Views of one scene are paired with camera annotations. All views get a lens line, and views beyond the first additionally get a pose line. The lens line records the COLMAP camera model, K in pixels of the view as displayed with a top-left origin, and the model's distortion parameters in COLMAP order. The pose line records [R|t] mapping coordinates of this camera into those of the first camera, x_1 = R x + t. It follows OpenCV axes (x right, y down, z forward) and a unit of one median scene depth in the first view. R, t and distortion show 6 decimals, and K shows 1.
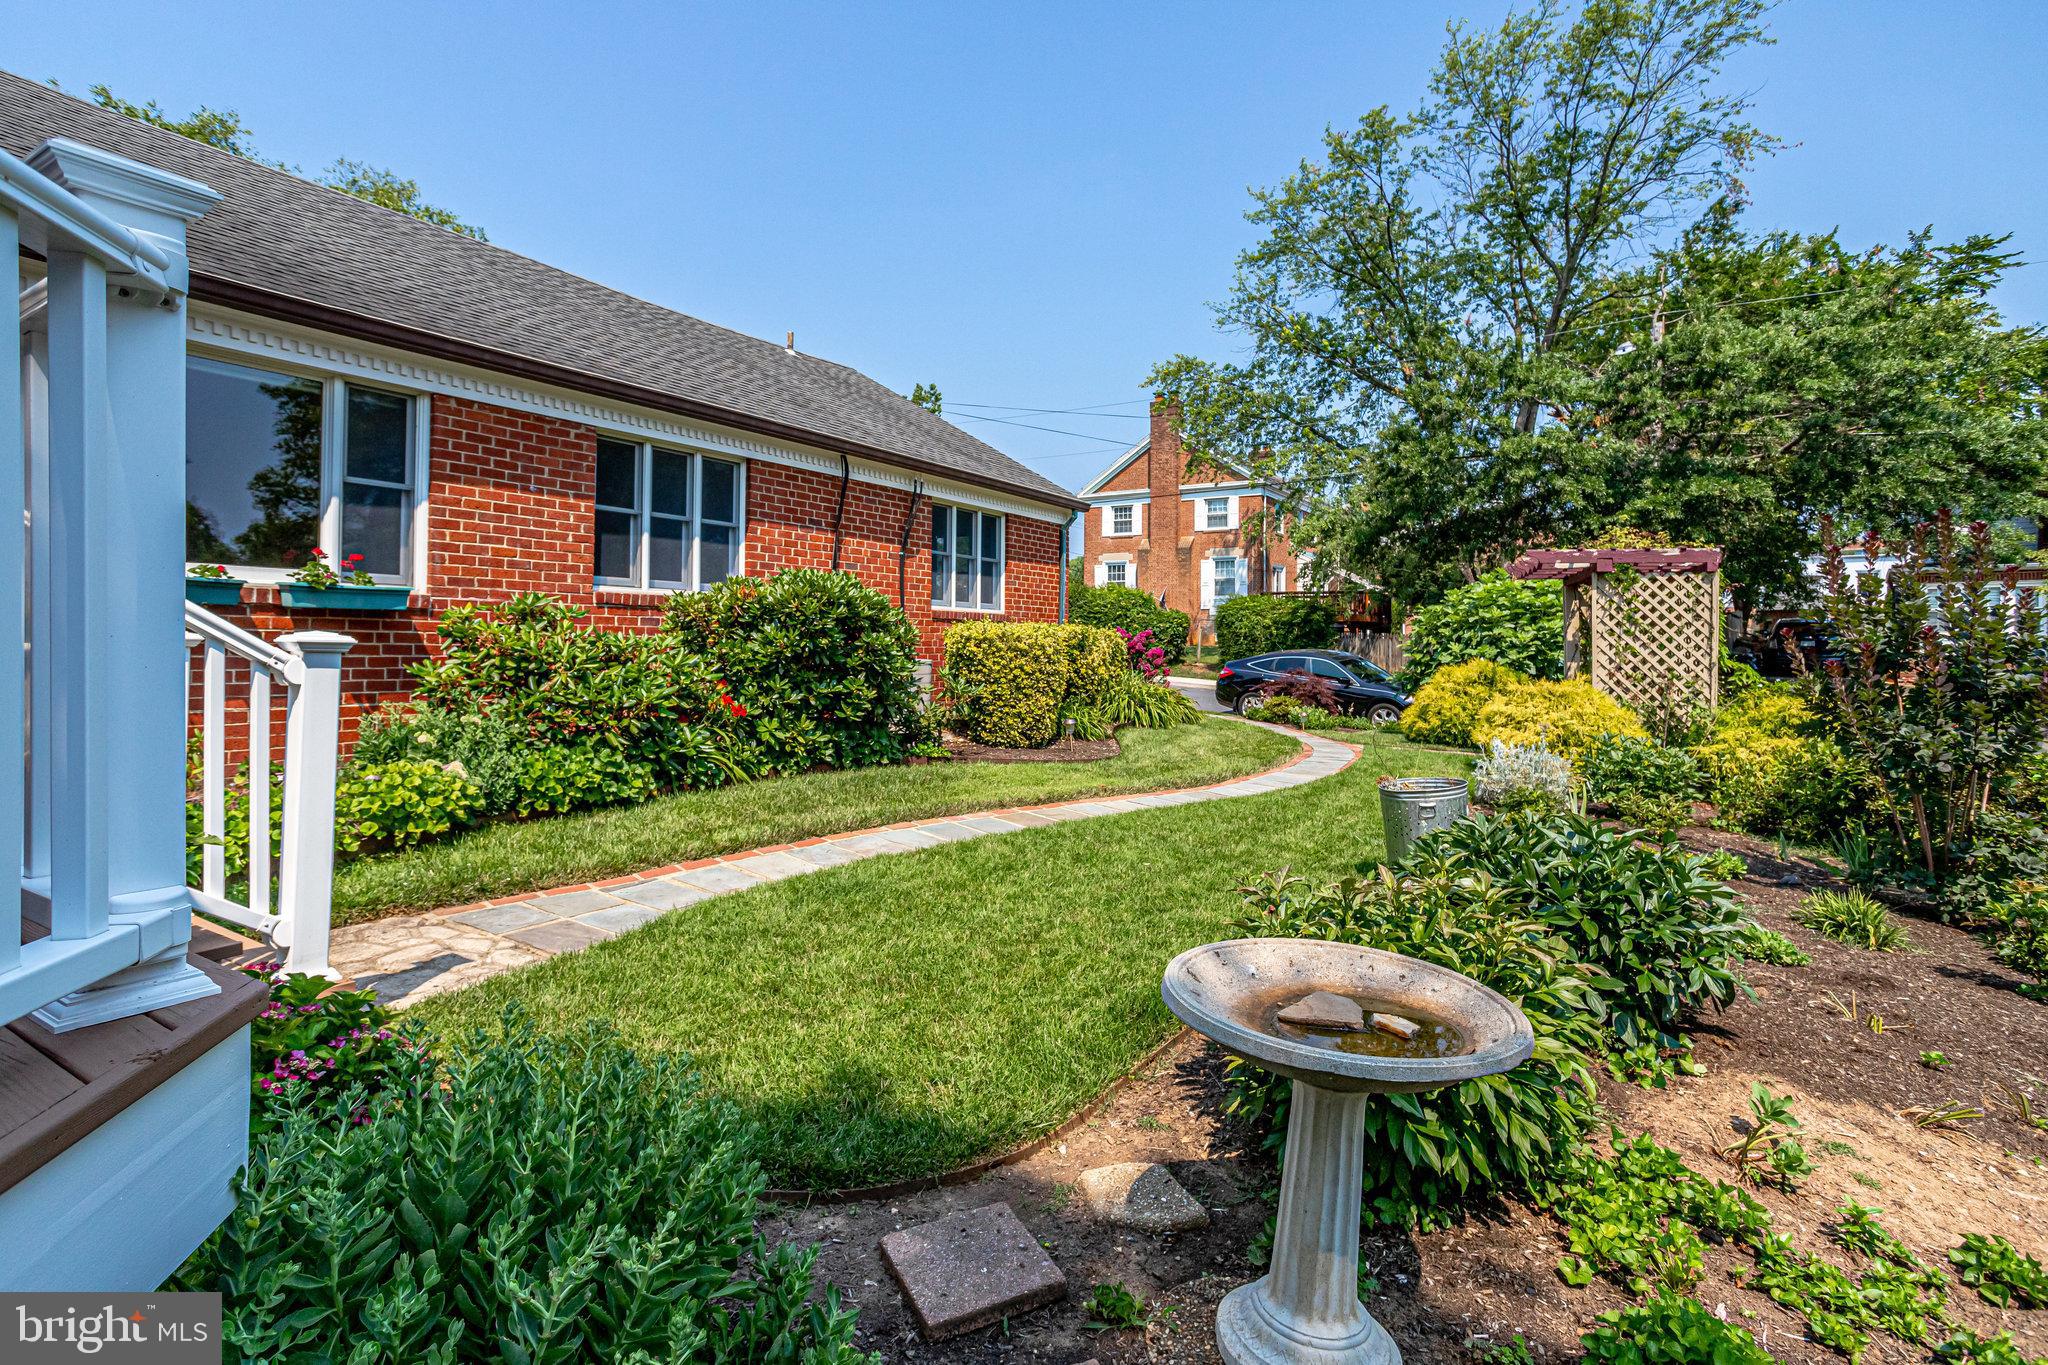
lens RADIAL K [[947.6, 0, 1054.8], [0, 947.6, 636.0], [0, 0, 1]] dist [-0.059689, 0.033880]
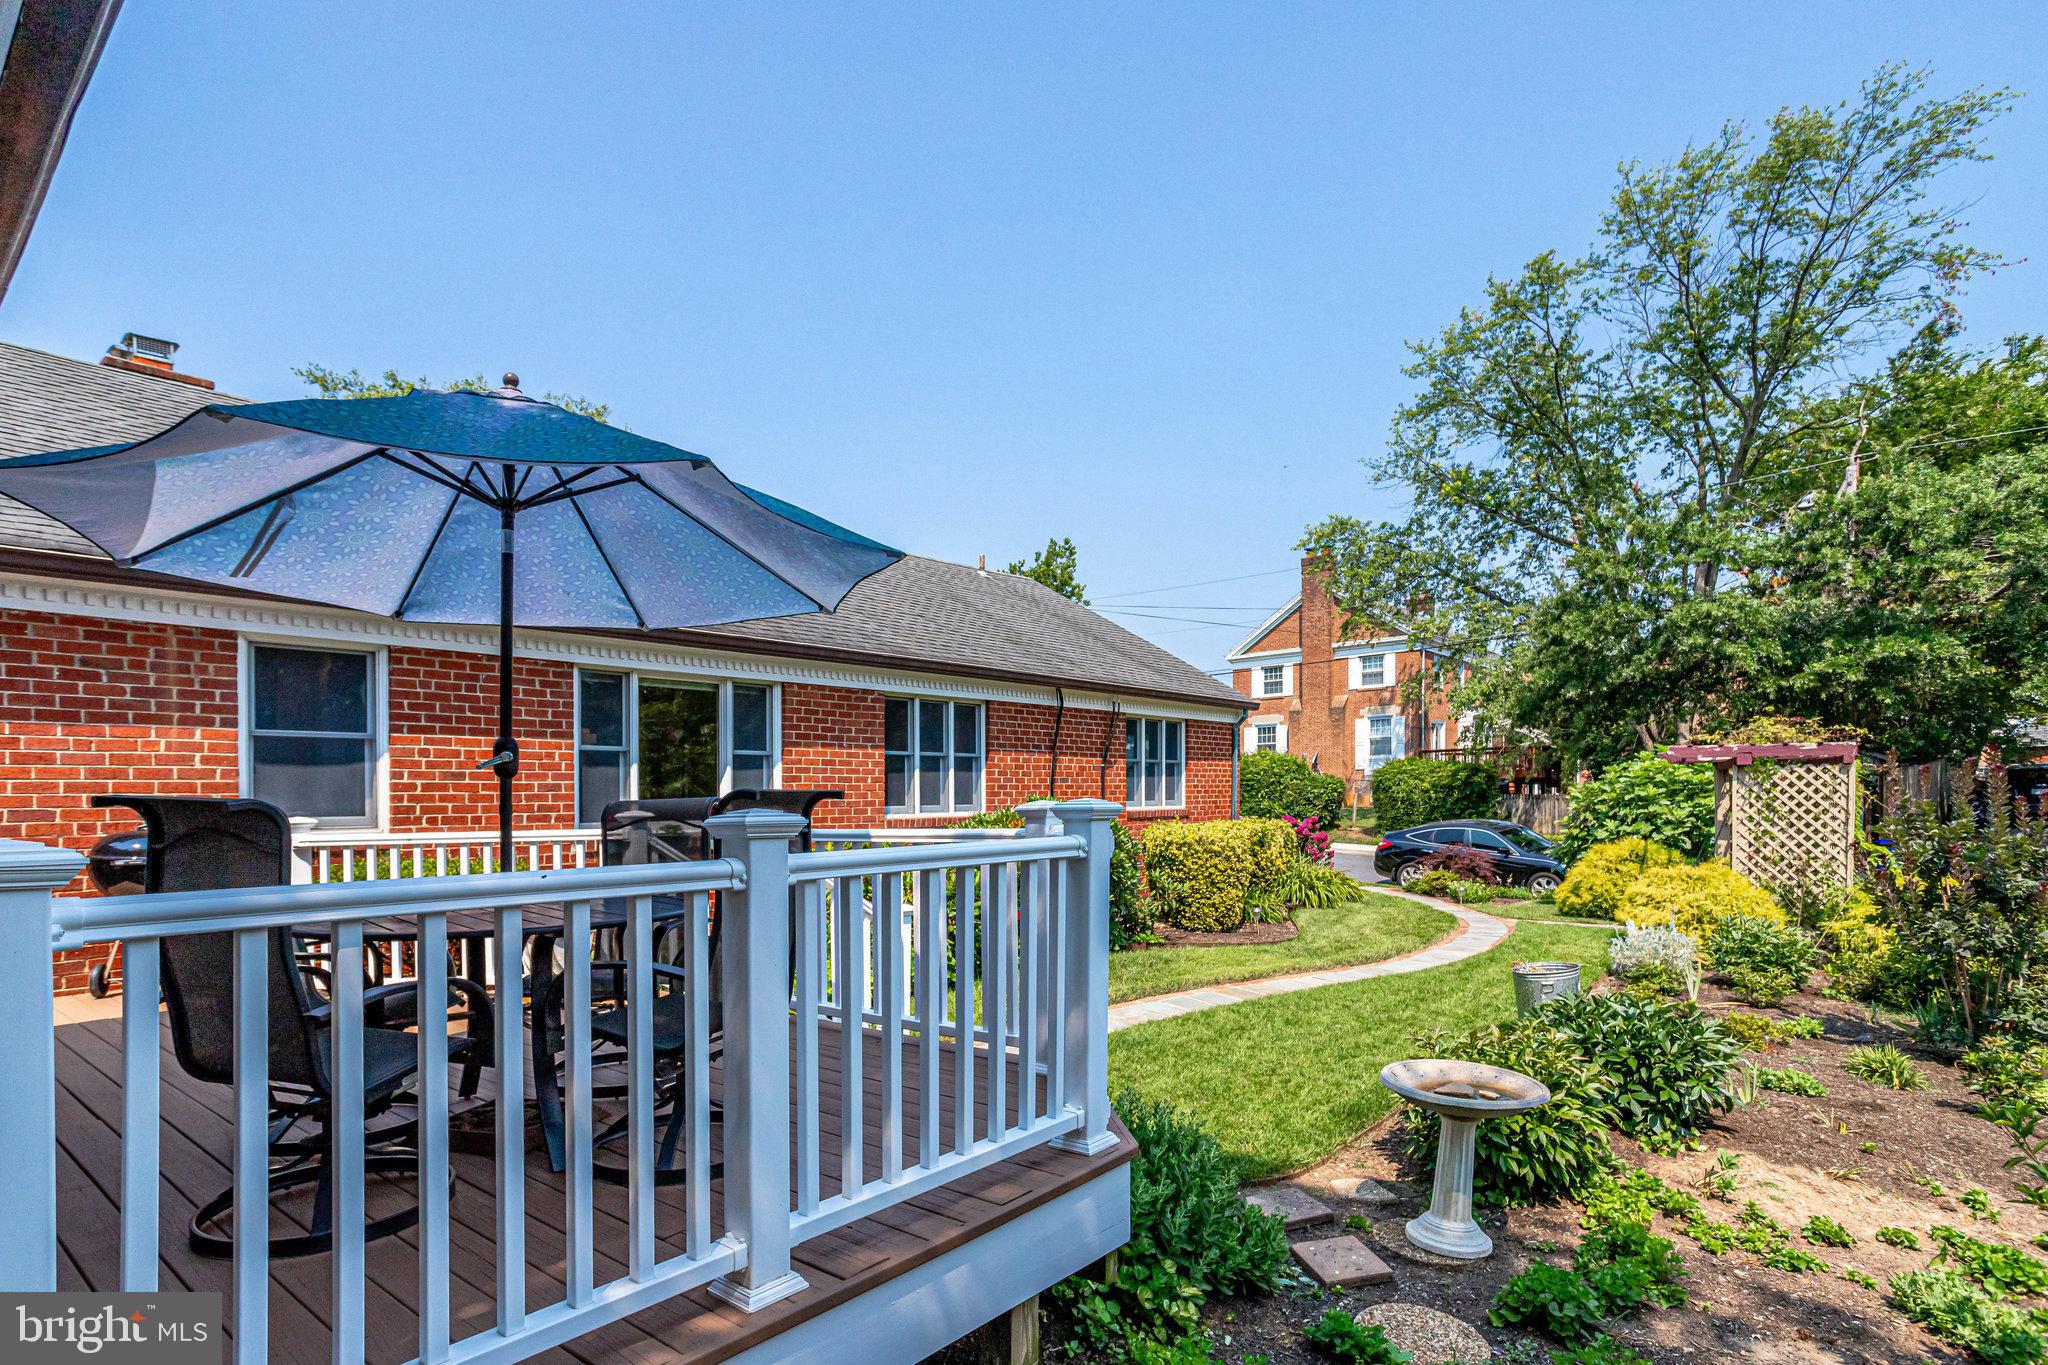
lens RADIAL K [[1009.1, 0, 1070.5], [0, 1009.1, 872.3], [0, 0, 1]] dist [-0.022288, 0.000264]
pose [[0.992707, -0.020755, -0.118749, -0.050082], [0.030574, 0.996207, 0.081470, -0.051065], [0.116607, -0.084507, 0.989576, -0.218856]]
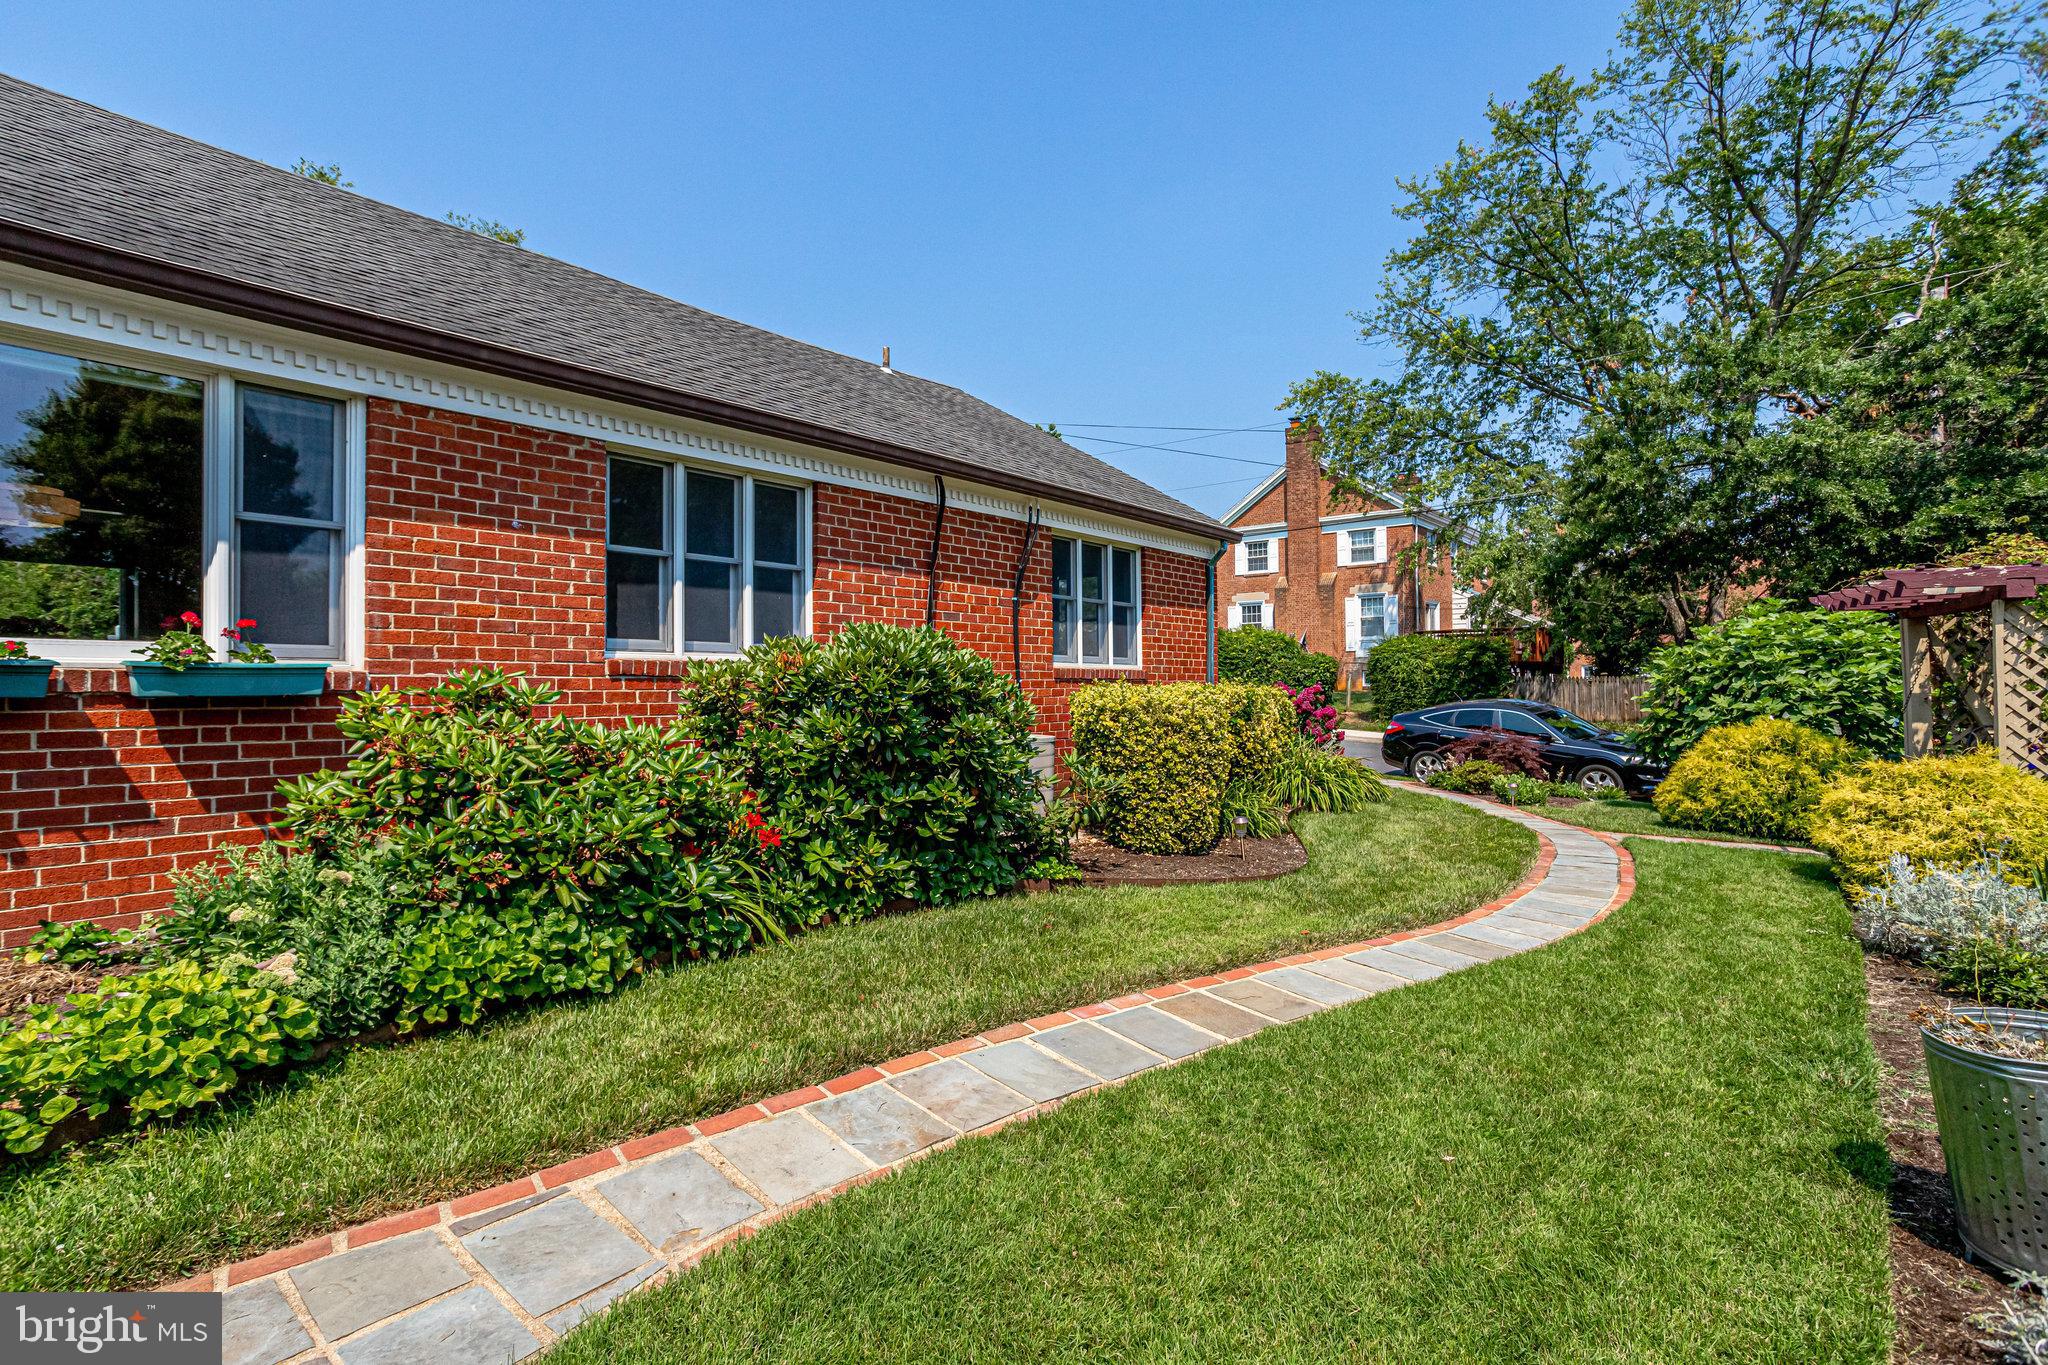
lens RADIAL K [[947.6, 0, 1054.8], [0, 947.6, 636.0], [0, 0, 1]] dist [-0.059689, 0.033880]
pose [[0.991502, -0.021430, -0.128315, -0.023441], [0.015576, 0.998799, -0.046457, -0.016349], [0.129156, 0.044063, 0.990645, 0.189857]]
